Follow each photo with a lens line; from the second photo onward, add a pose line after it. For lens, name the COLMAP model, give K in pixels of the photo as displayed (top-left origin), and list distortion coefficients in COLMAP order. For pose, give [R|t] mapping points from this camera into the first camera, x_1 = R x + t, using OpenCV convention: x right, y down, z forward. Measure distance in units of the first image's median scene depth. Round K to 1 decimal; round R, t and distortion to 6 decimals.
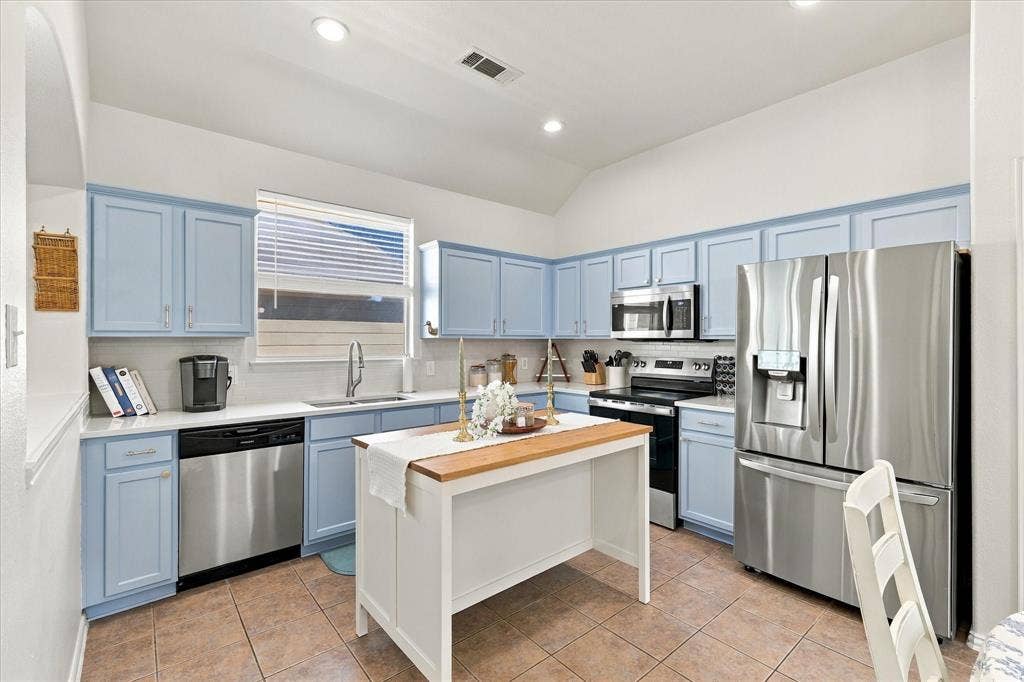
lens RADIAL K [[449.0, 0, 513.0], [0, 449.0, 342.1], [0, 0, 1]] dist [0.002804, 0.001059]
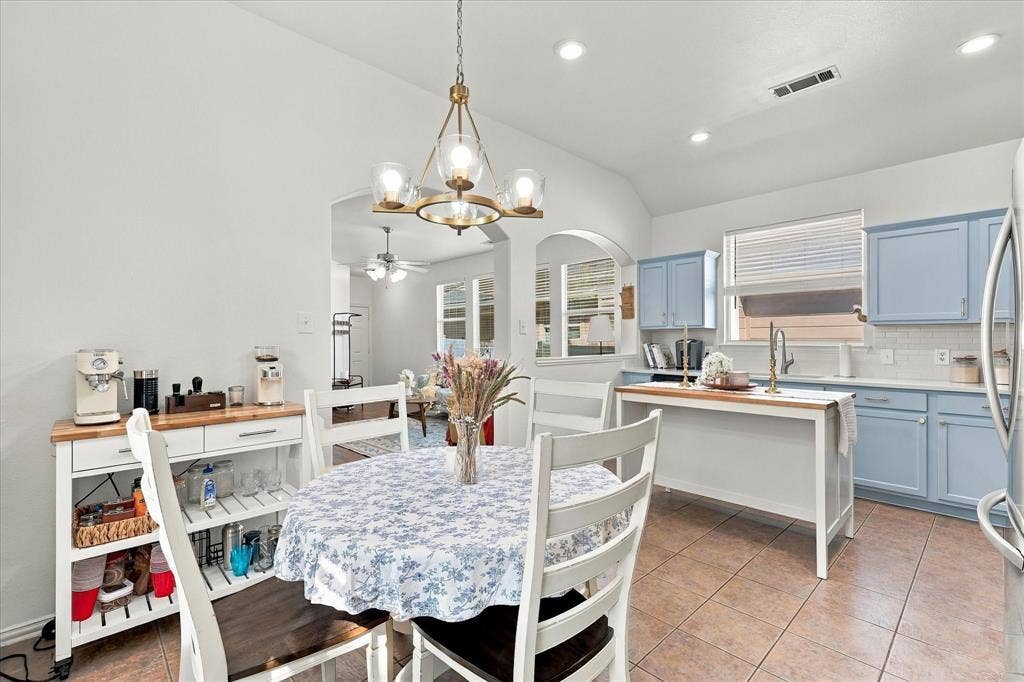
lens RADIAL K [[449.0, 0, 513.9], [0, 449.0, 334.7], [0, 0, 1]] dist [0.002804, 0.001059]
pose [[0.059864, -0.008142, -0.998173, 0.843000], [-0.002061, 0.999964, -0.008280, 0.023556], [0.998204, 0.002553, 0.059845, 0.170107]]
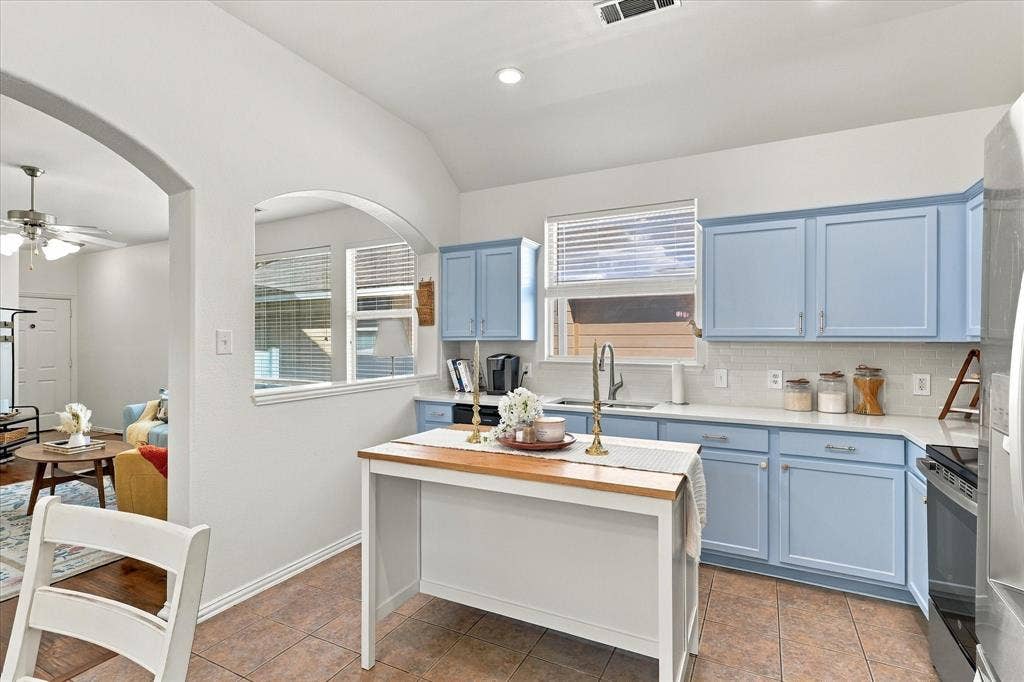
lens RADIAL K [[489.8, 0, 508.1], [0, 489.8, 339.1], [0, 0, 1]] dist [0.002883, -0.001742]
pose [[0.381881, -0.001144, -0.924211, 0.552352], [-0.003831, 0.999989, -0.002820, -0.008774], [0.924204, 0.004617, 0.381872, 0.369561]]
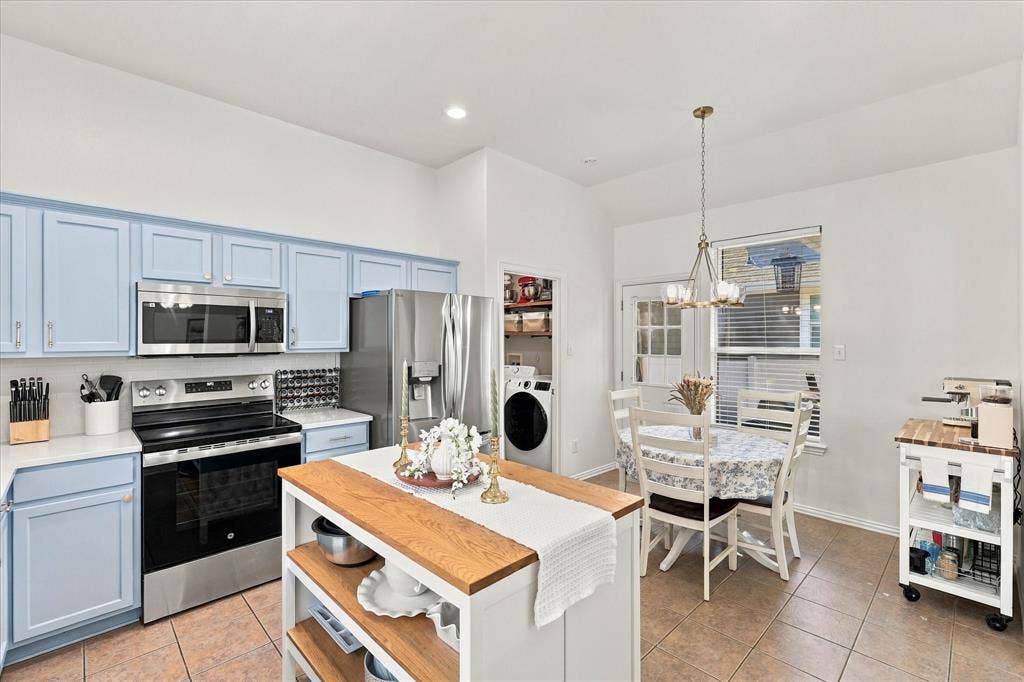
lens RADIAL K [[449.0, 0, 508.2], [0, 449.0, 338.6], [0, 0, 1]] dist [0.002804, 0.001059]
pose [[-0.060711, 0.001387, 0.998154, -0.502817], [0.009510, 0.999954, -0.000811, -0.029734], [-0.998110, 0.009443, -0.060721, 0.596437]]
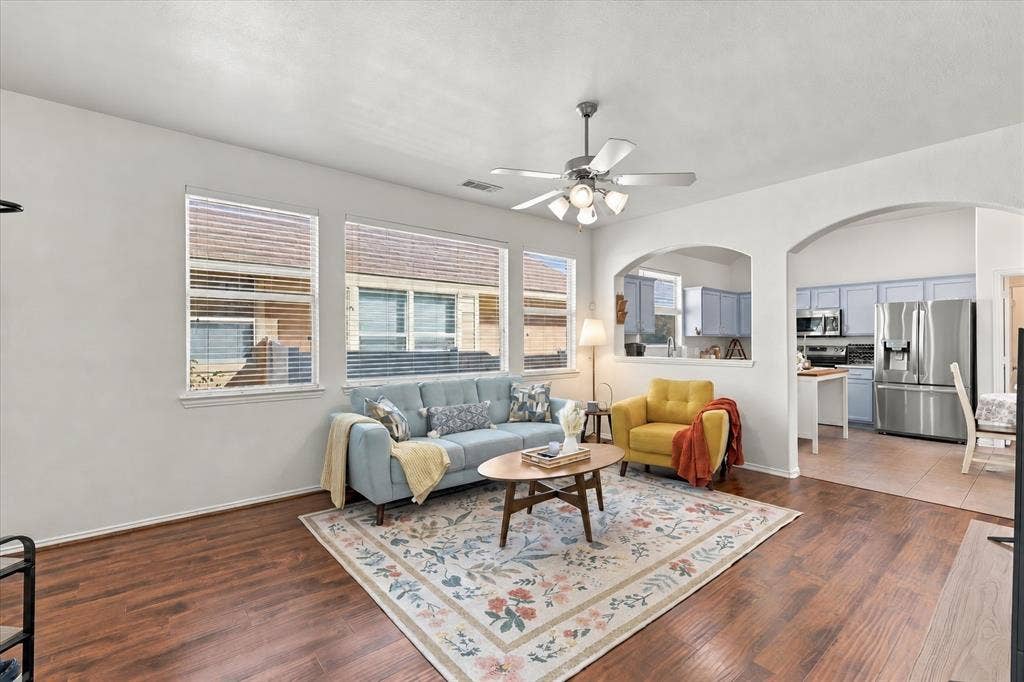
lens RADIAL K [[449.0, 0, 509.0], [0, 449.0, 338.1], [0, 0, 1]] dist [0.002804, 0.001059]
pose [[0.999794, -0.004604, -0.019785, -1.040795], [0.004323, 0.999889, -0.014237, 0.026042], [0.019848, 0.014148, 0.999703, -1.054579]]
